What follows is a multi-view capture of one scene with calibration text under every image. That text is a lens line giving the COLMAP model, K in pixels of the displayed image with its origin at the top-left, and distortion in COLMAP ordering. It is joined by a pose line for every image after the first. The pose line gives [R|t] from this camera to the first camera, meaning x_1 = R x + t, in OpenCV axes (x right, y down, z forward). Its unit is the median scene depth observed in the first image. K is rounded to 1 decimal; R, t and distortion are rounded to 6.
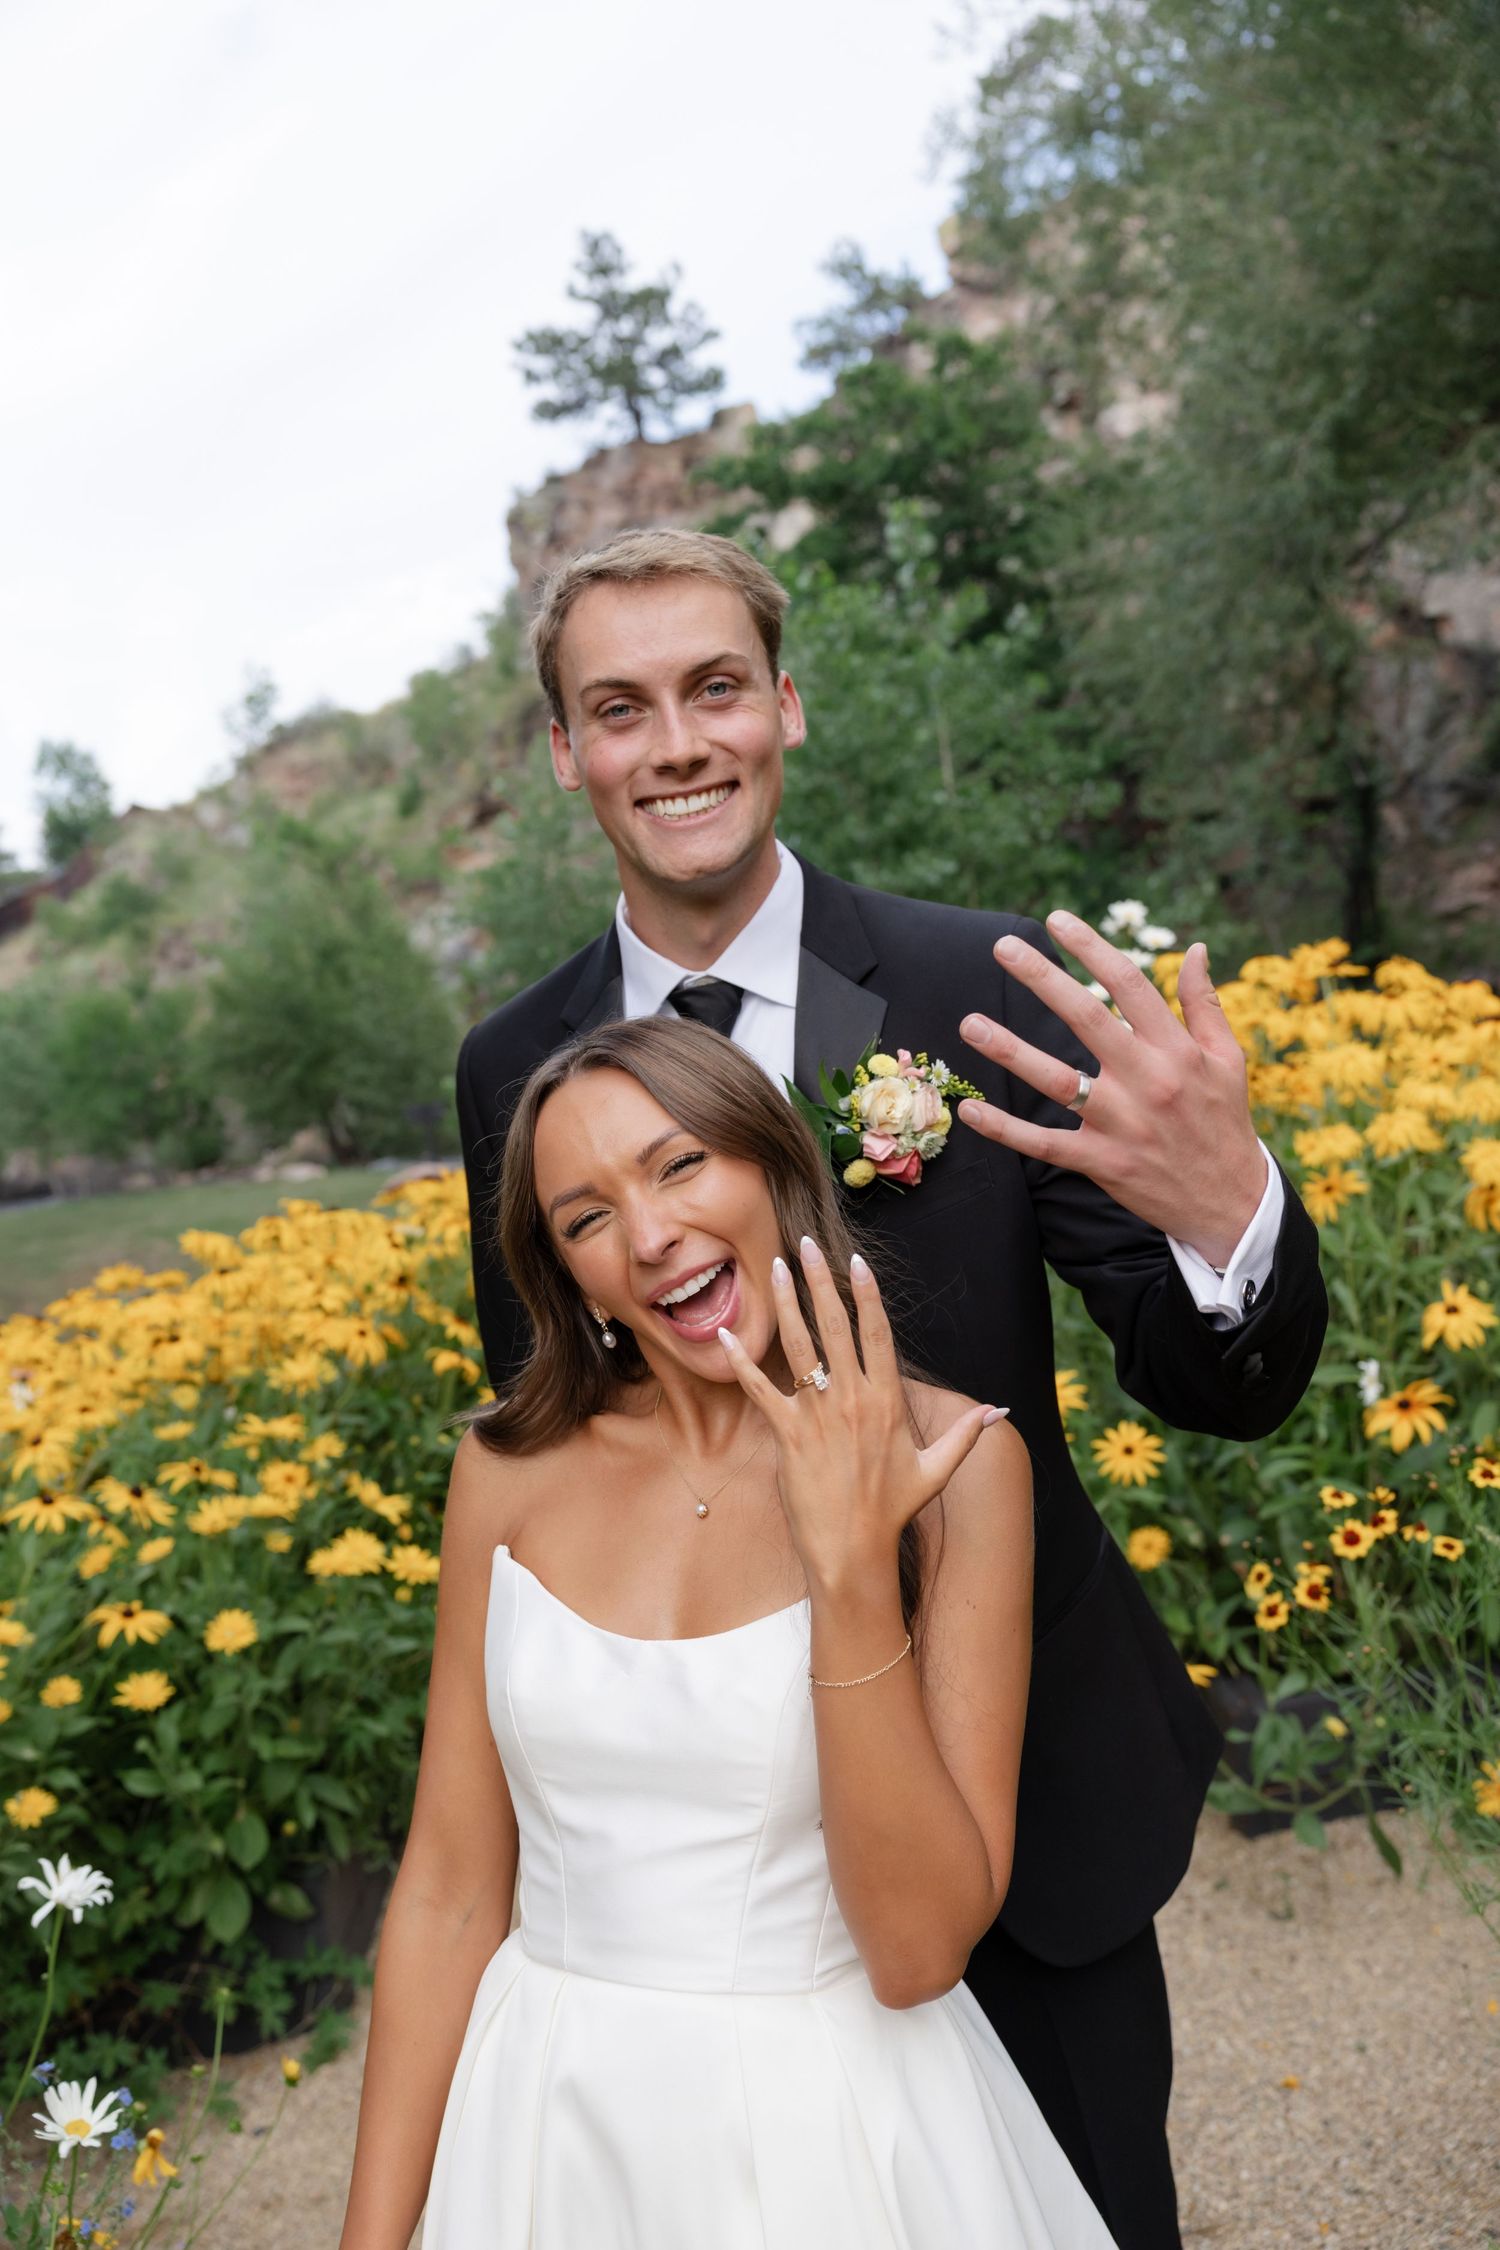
lens RADIAL K [[2065.2, 0, 750.0], [0, 2065.2, 1125.0], [0, 0, 1]] dist [-0.001436, 0.014975]
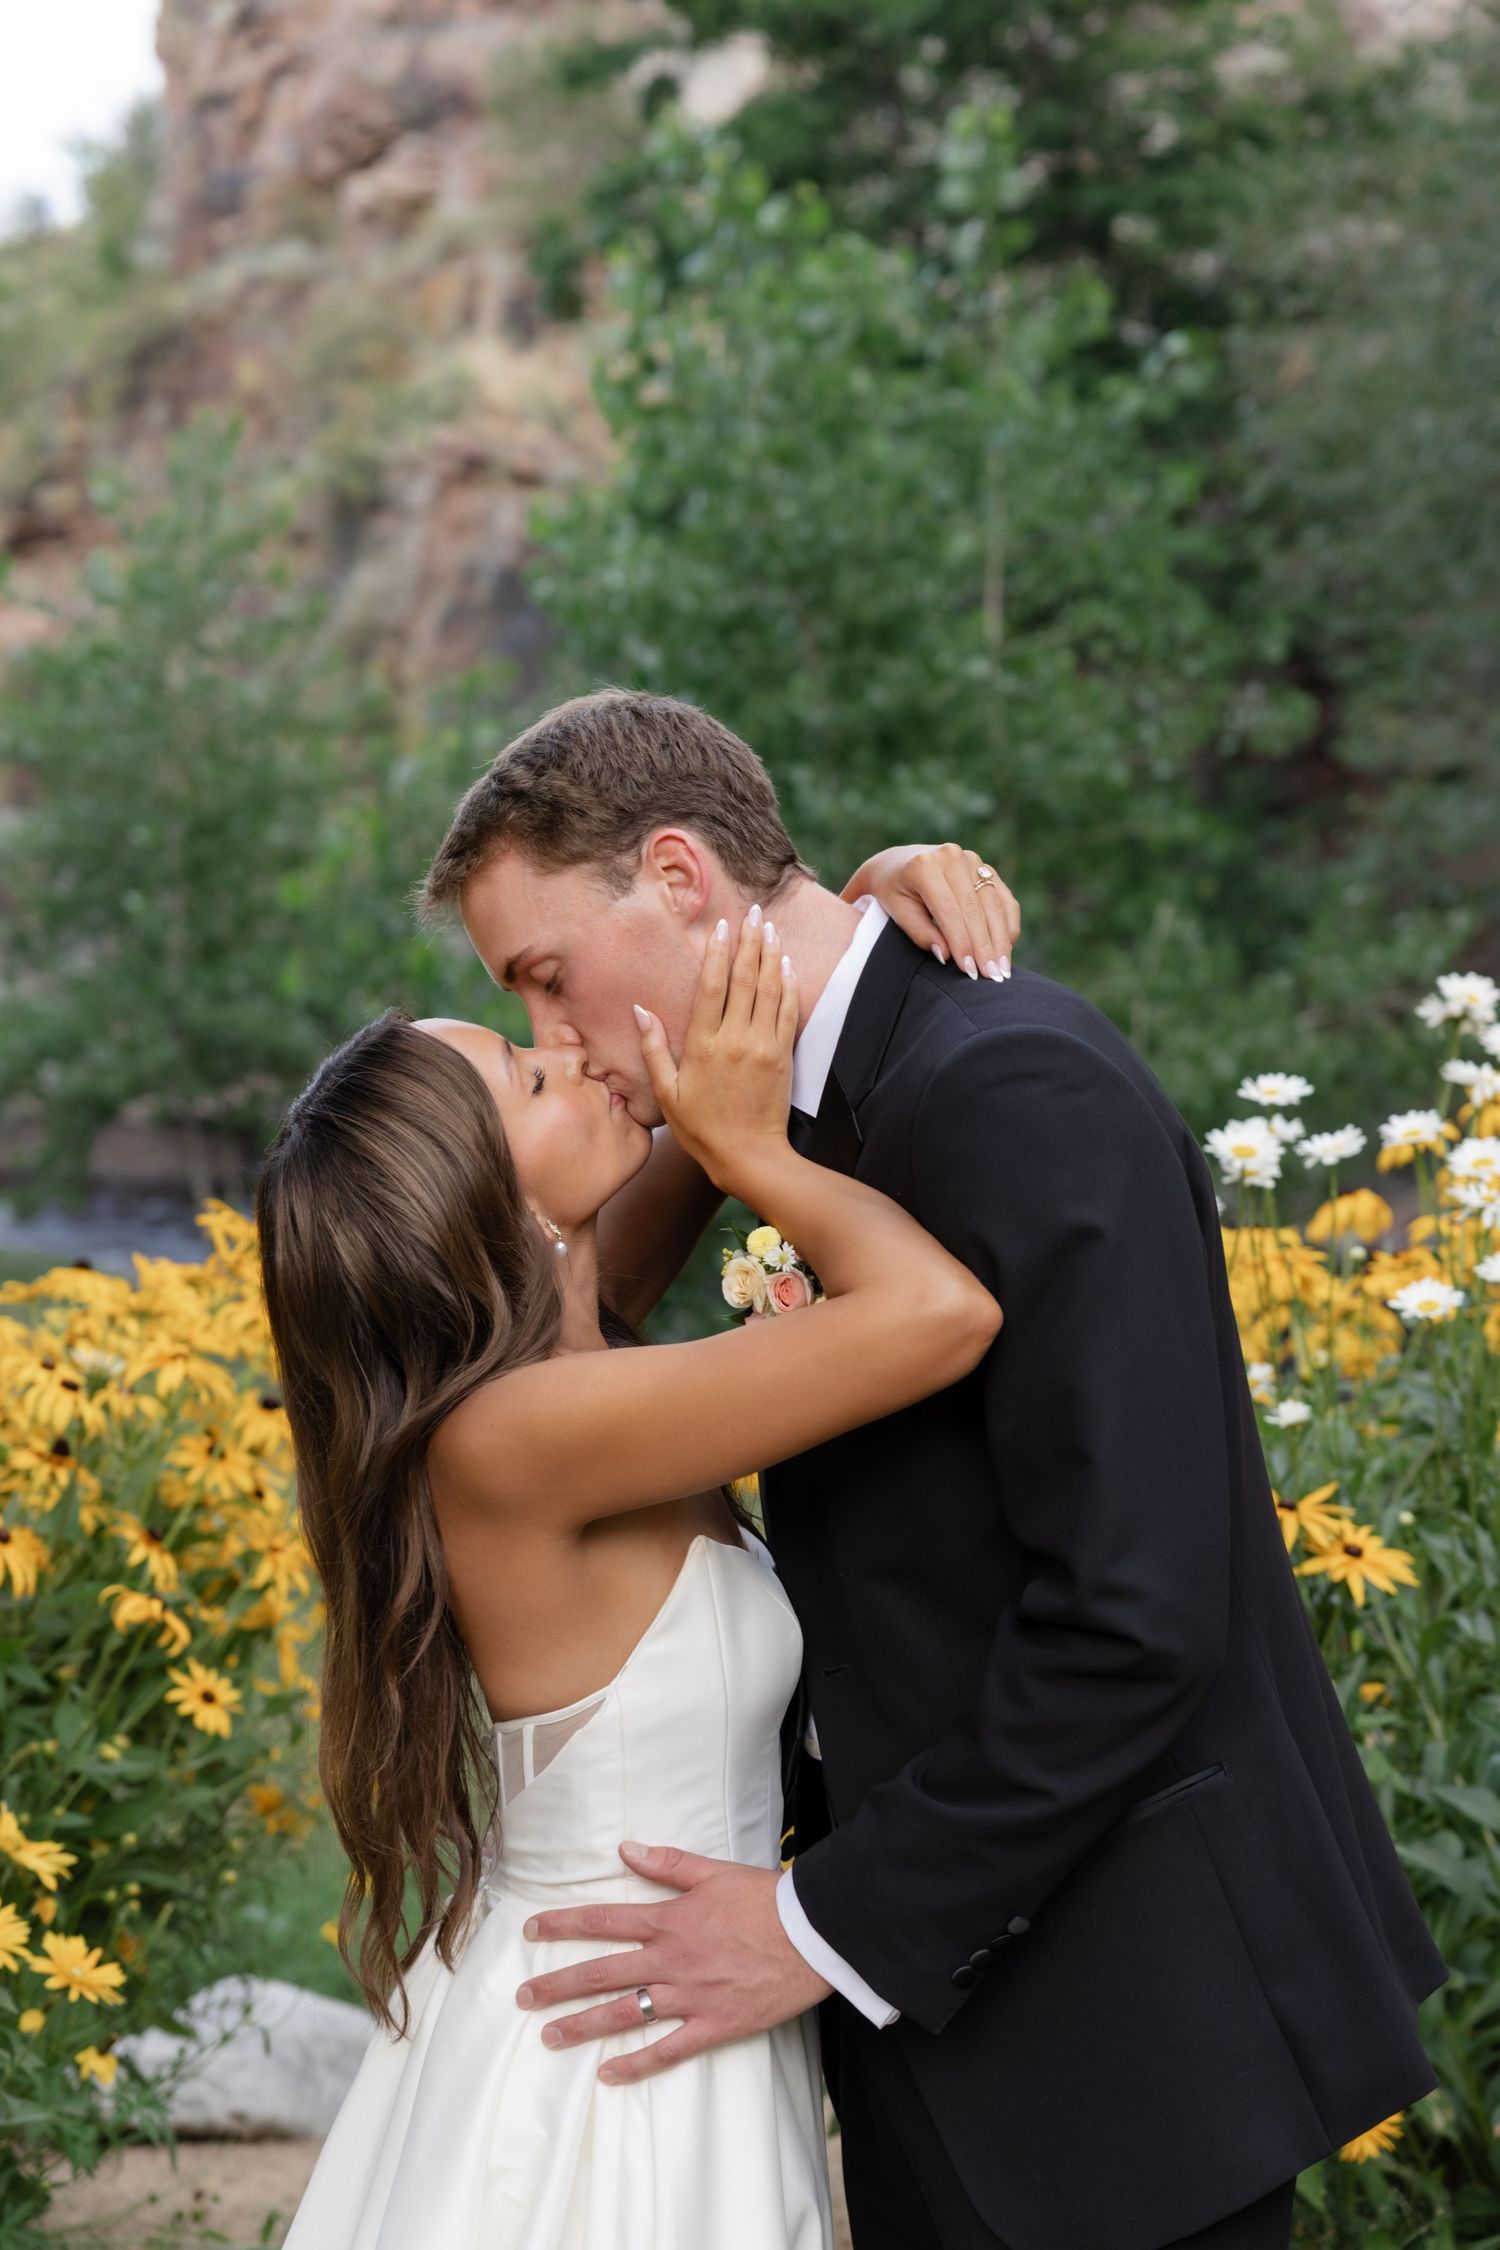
lens RADIAL K [[4116.0, 0, 750.0], [0, 4116.0, 1125.0], [0, 0, 1]] dist [0.087862, 0.003289]
pose [[0.985561, 0.151125, 0.076354, -0.014649], [-0.148806, 0.988239, -0.035229, 0.000329], [-0.080780, 0.023358, 0.996458, -0.017177]]
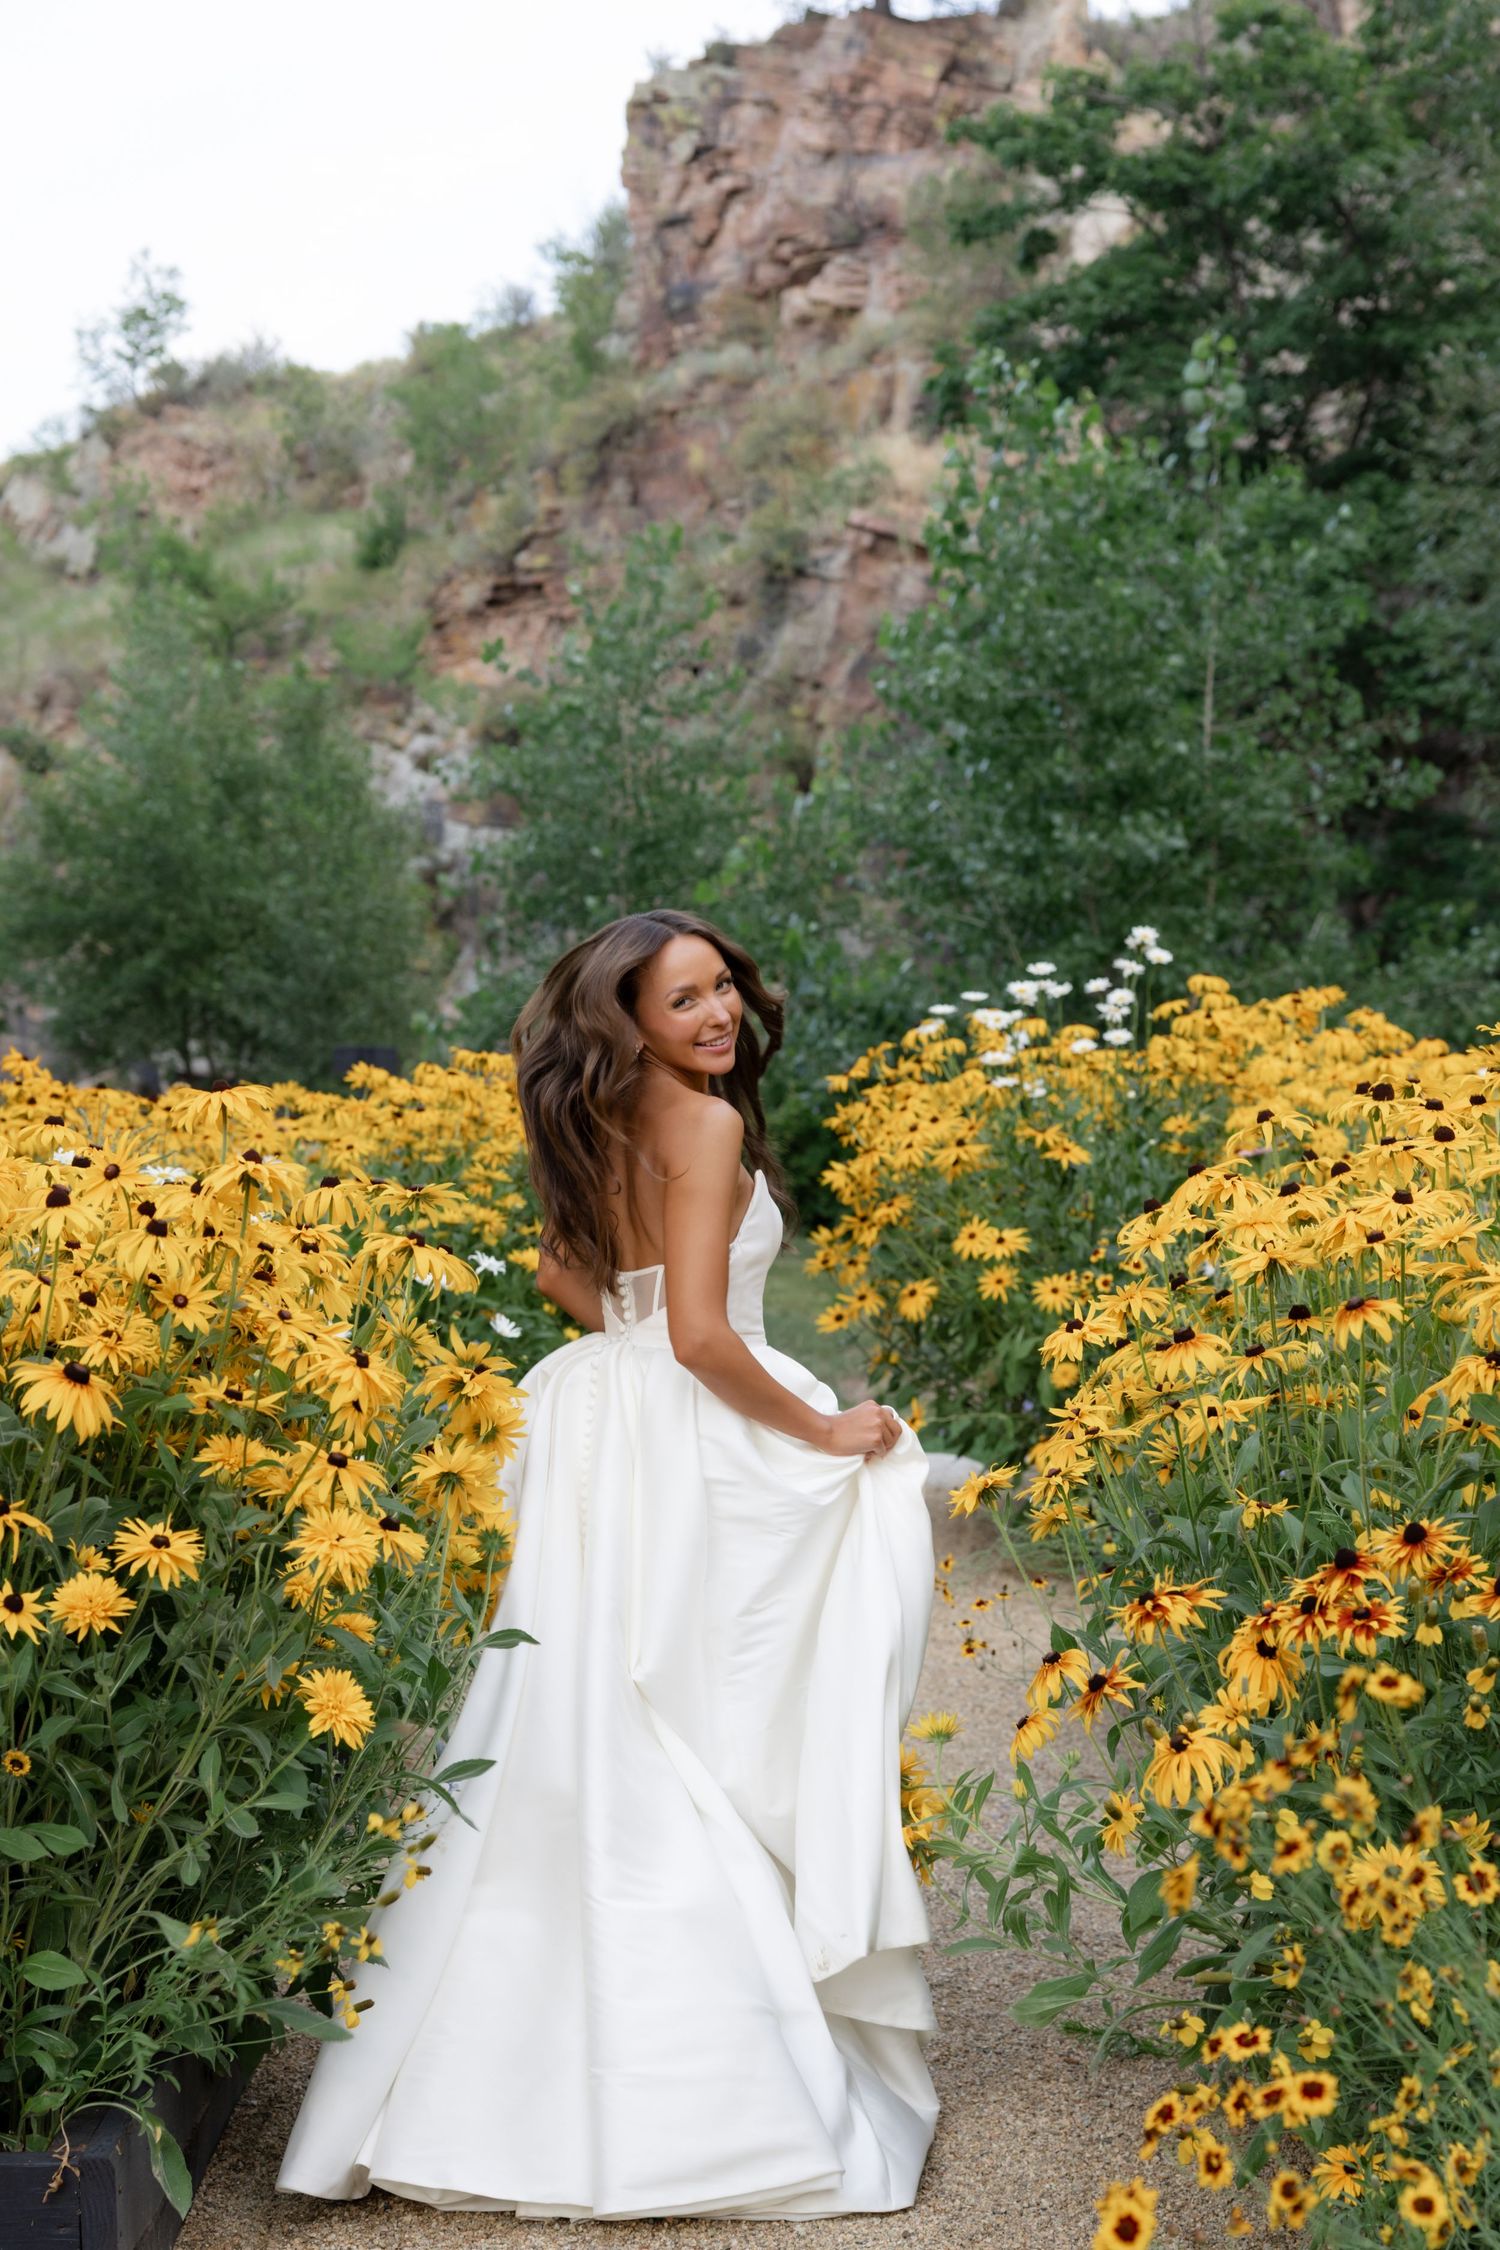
lens RADIAL K [[4274.9, 0, 750.0], [0, 4274.9, 1125.0], [0, 0, 1]] dist [0.106333, 0.162174]
pose [[0.983718, 0.177000, -0.031130, 0.006066], [-0.177770, 0.983780, -0.023987, 0.021764], [0.026379, 0.029130, 0.999227, -0.294554]]
